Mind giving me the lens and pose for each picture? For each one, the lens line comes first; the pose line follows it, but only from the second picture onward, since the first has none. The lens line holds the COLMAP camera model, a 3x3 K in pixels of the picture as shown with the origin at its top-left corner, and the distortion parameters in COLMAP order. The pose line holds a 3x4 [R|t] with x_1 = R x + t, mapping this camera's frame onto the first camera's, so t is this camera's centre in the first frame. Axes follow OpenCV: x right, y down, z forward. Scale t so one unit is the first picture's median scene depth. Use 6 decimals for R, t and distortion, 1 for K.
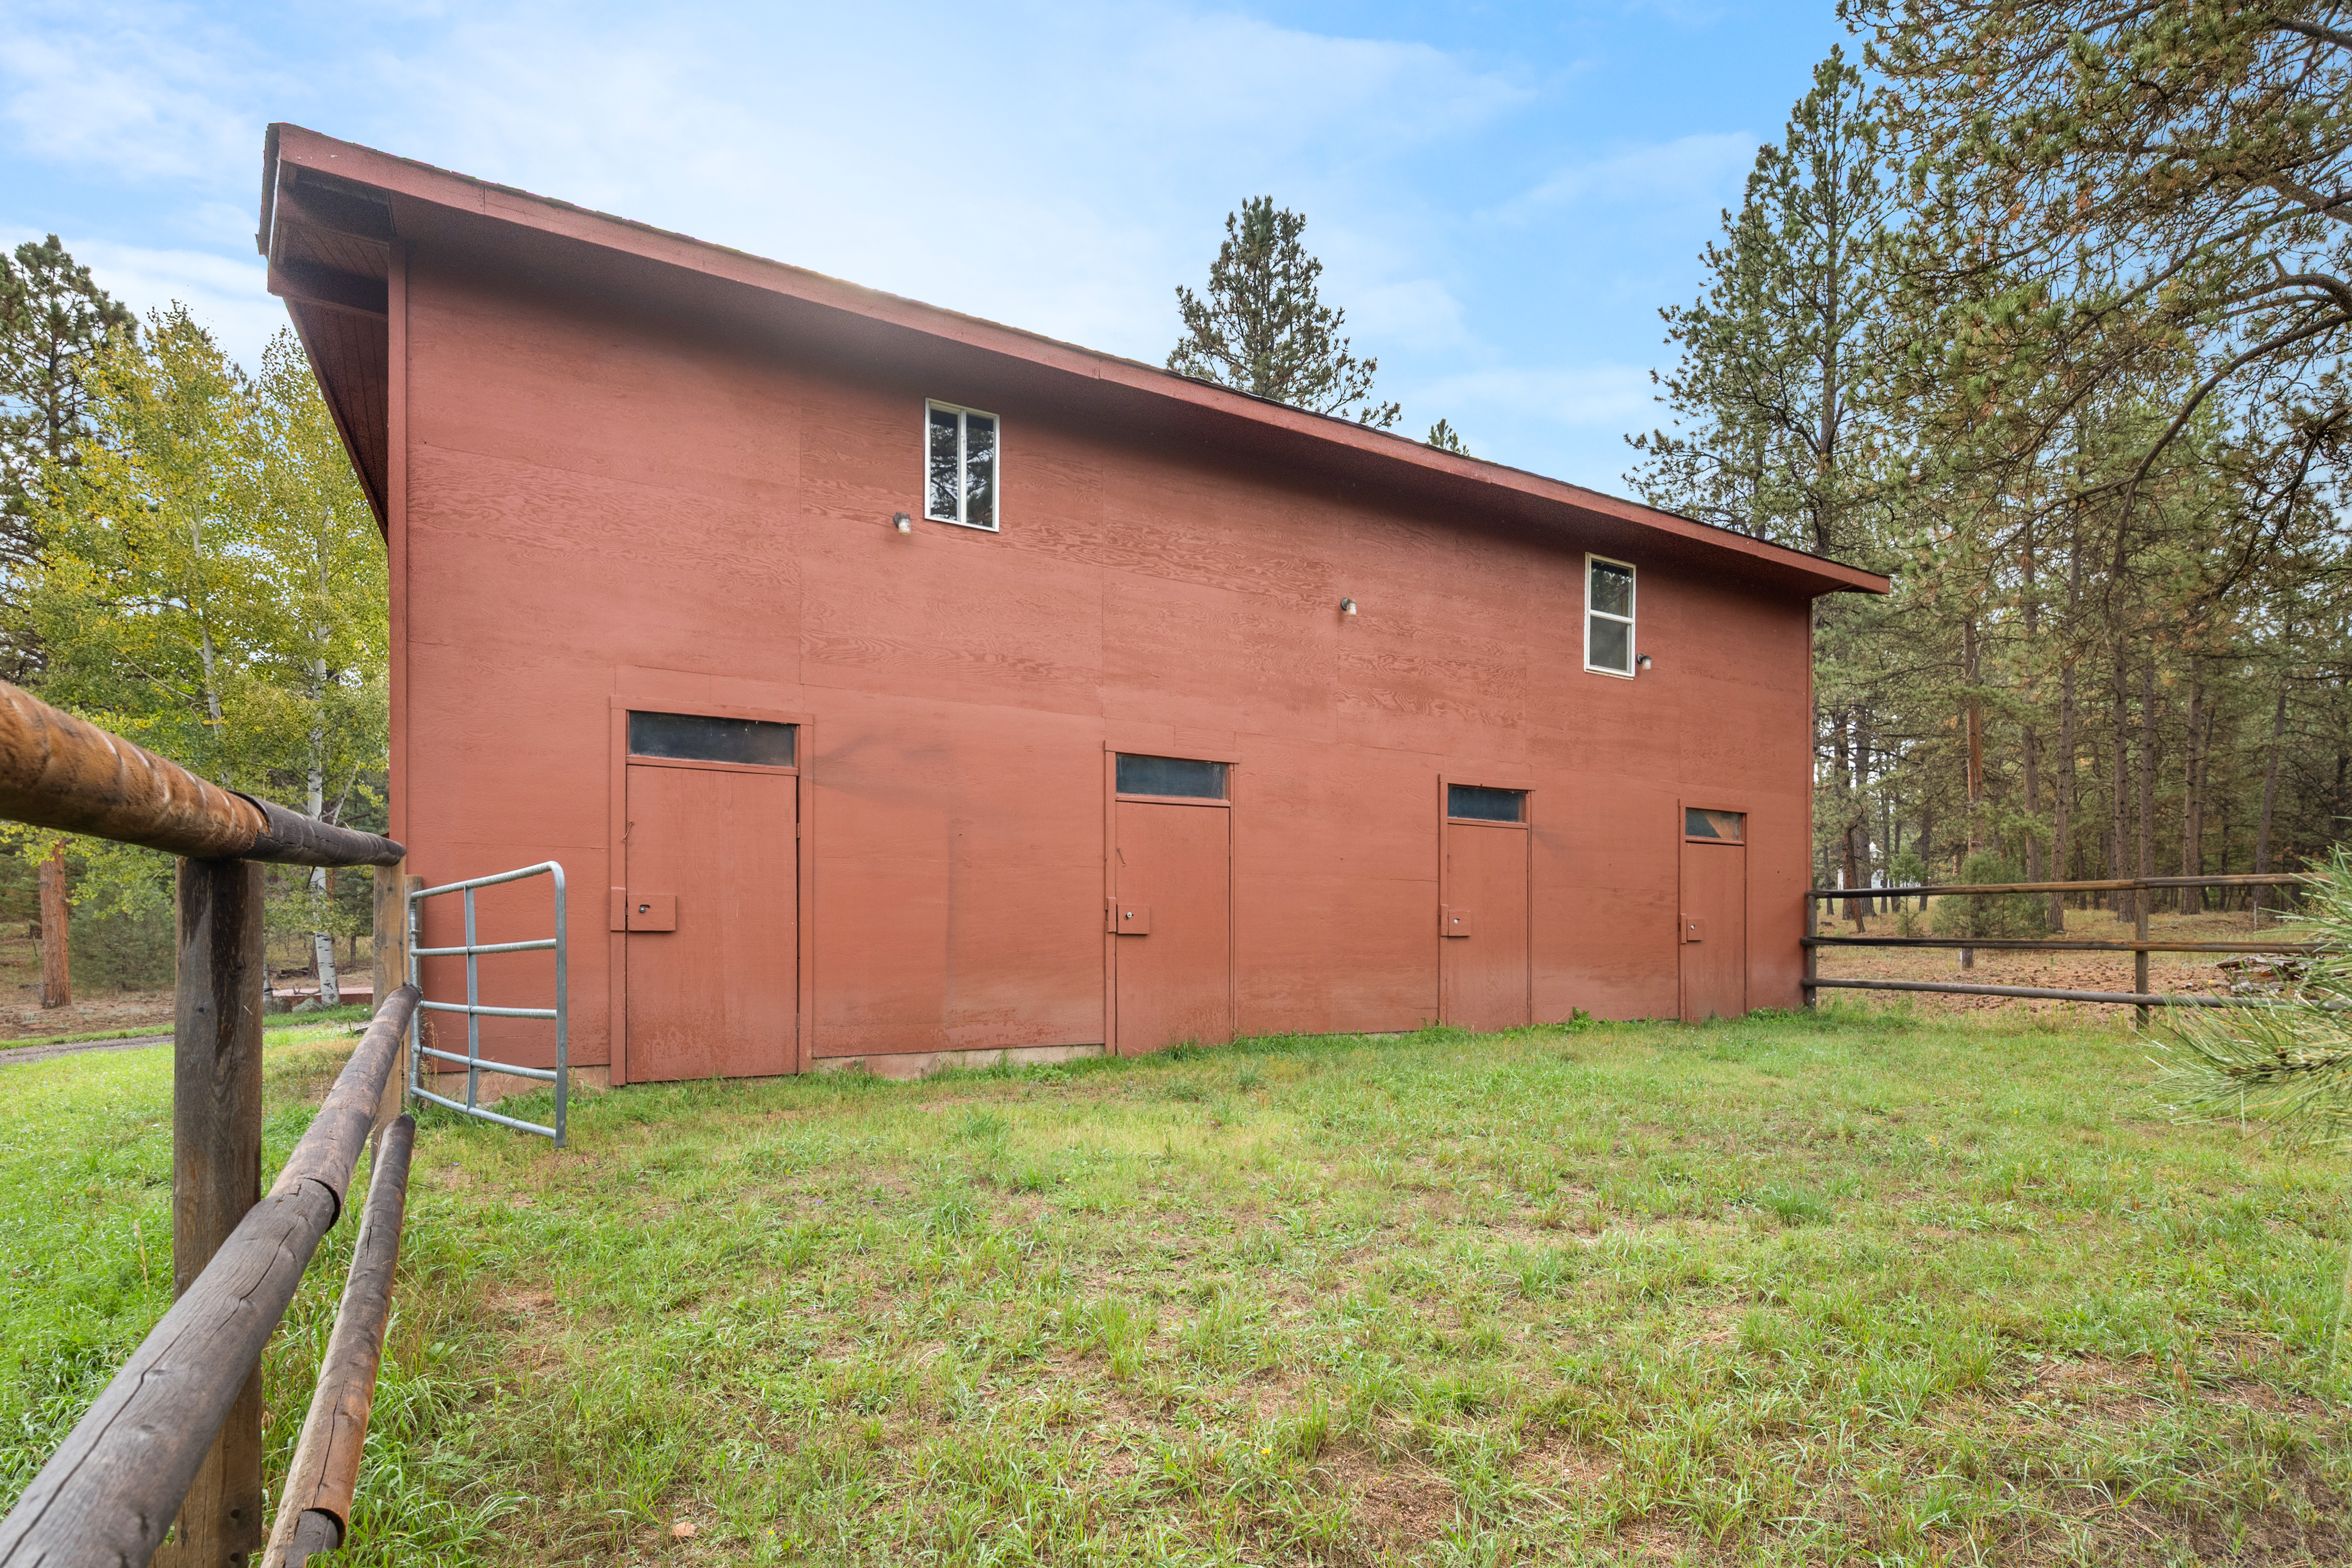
lens RADIAL K [[1103.6, 0, 1174.6], [0, 1103.6, 885.5], [0, 0, 1]] dist [-0.003317, 0.000370]
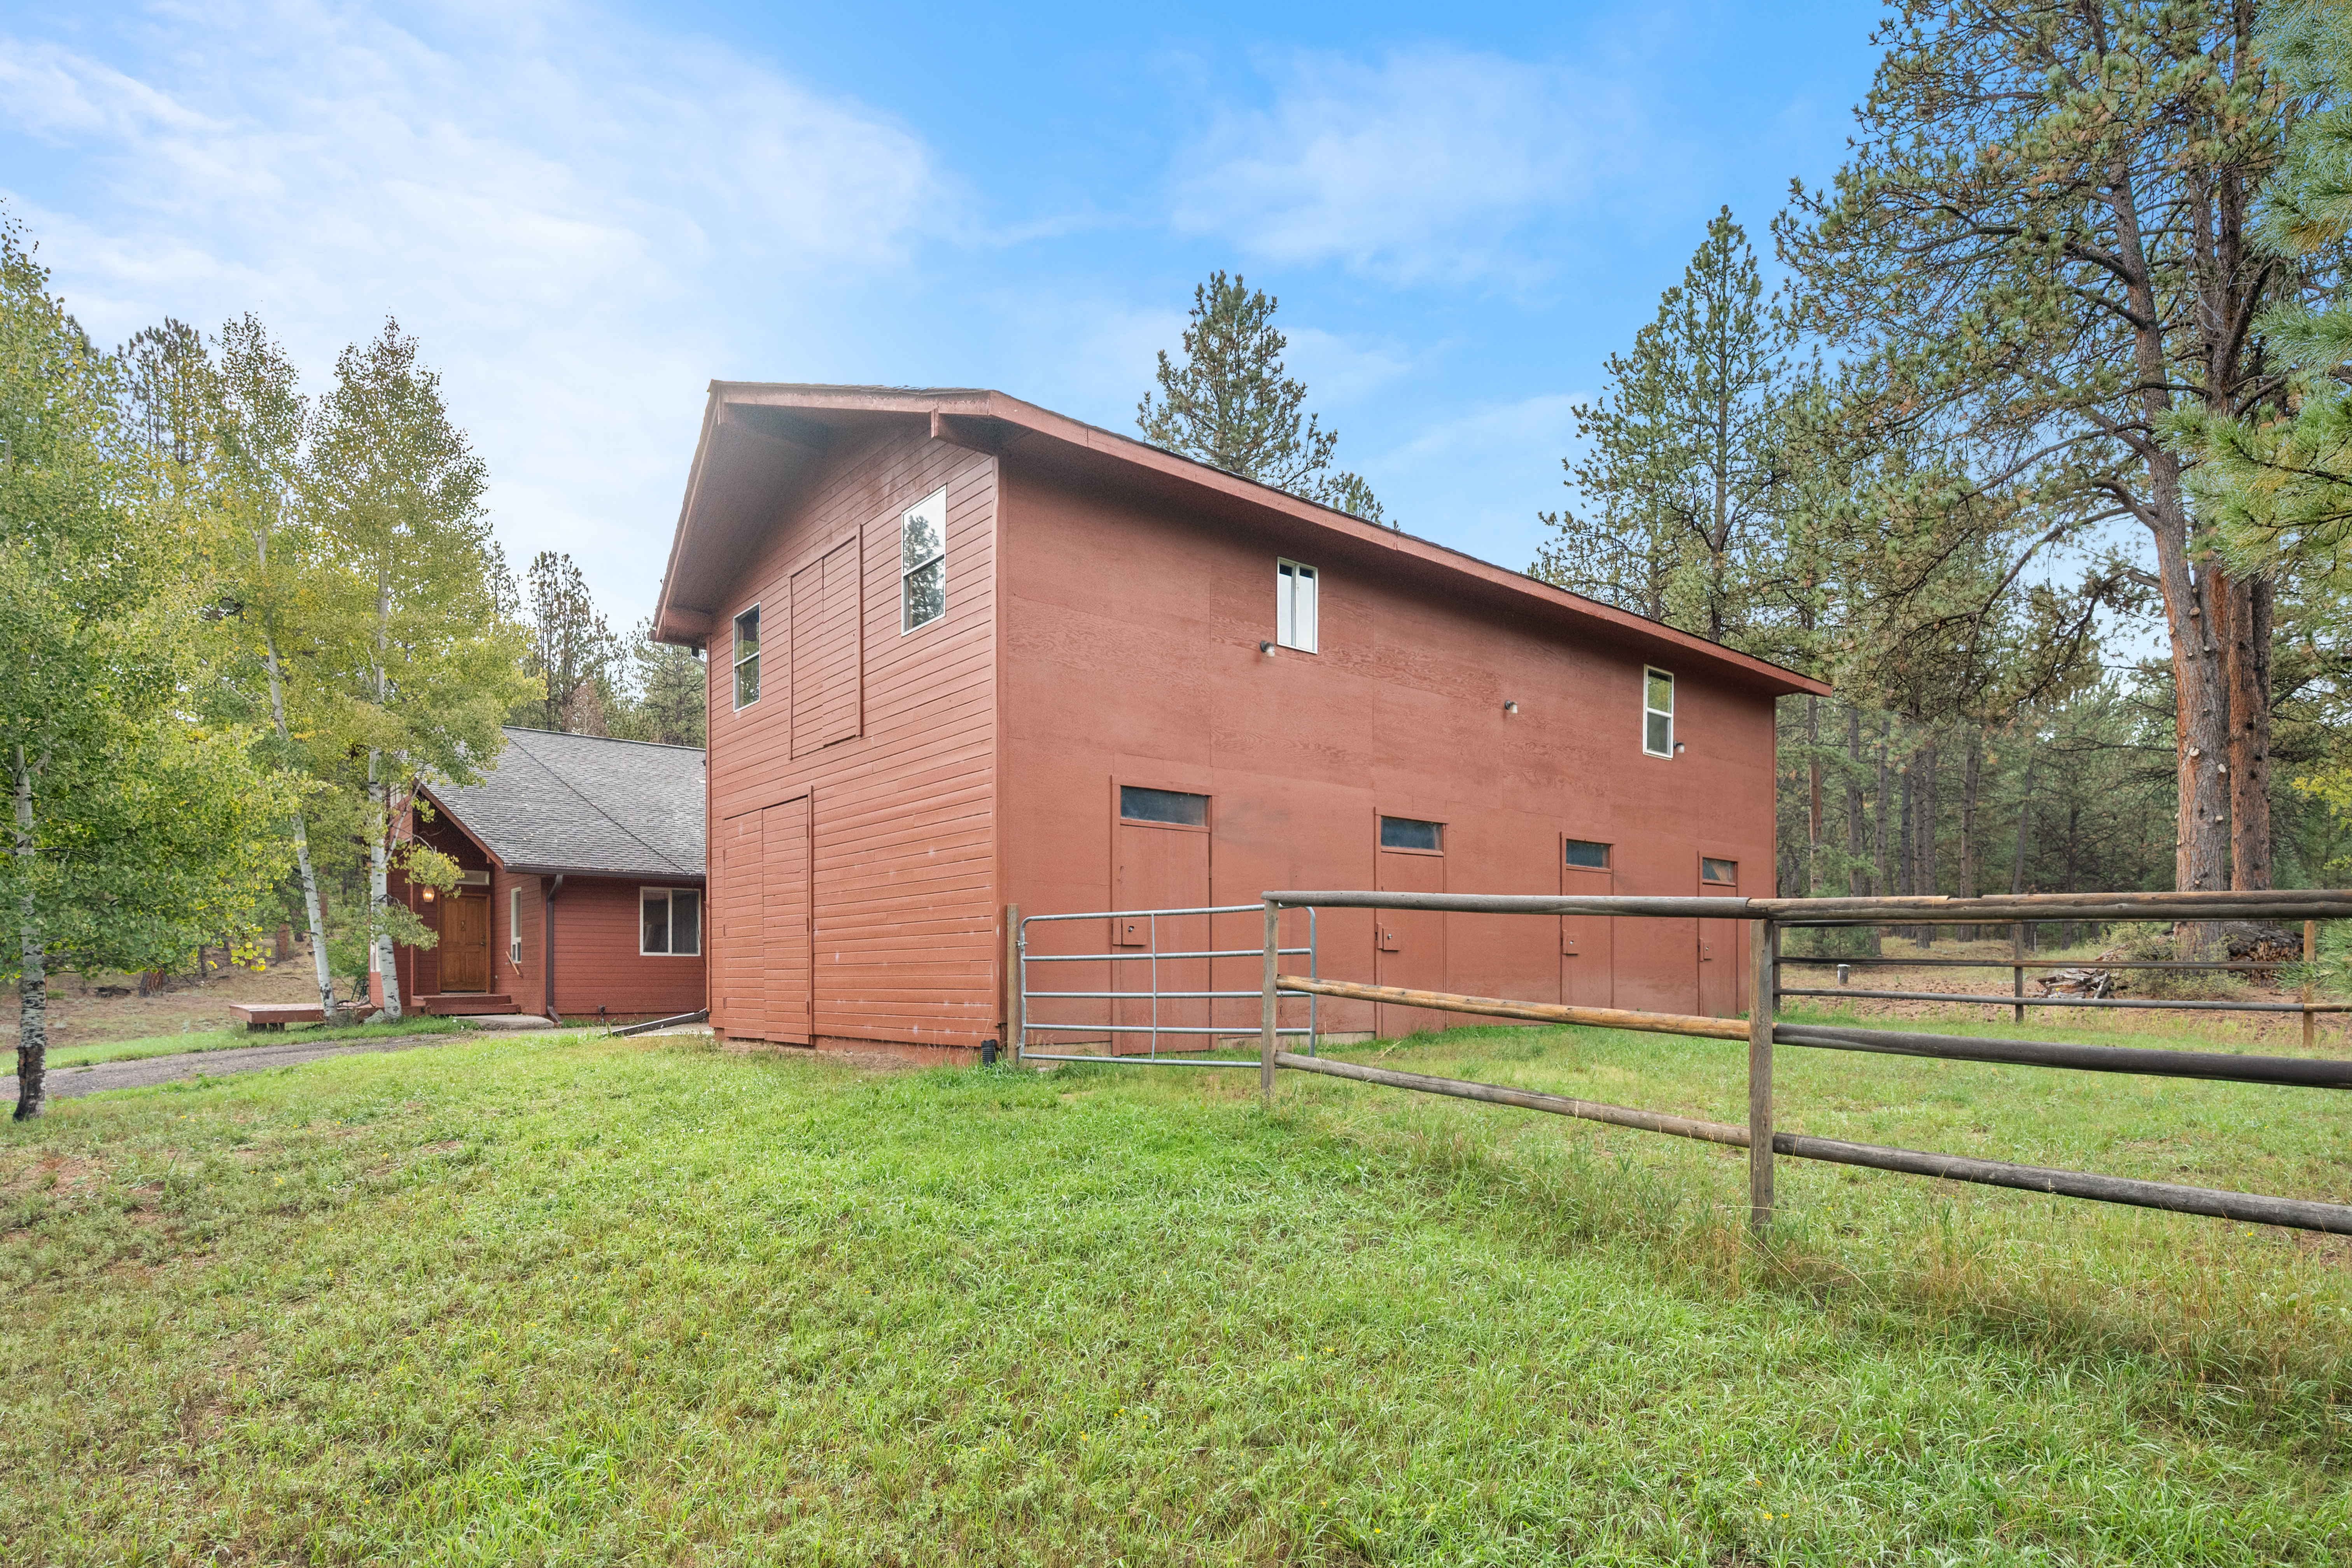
lens RADIAL K [[1122.5, 0, 1177.9], [0, 1122.5, 888.8], [0, 0, 1]] dist [-0.006204, -0.000703]
pose [[0.988424, 0.017446, 0.150711, -0.341516], [-0.015921, 0.999809, -0.011319, -0.007501], [-0.150880, 0.008788, 0.988513, -0.218995]]
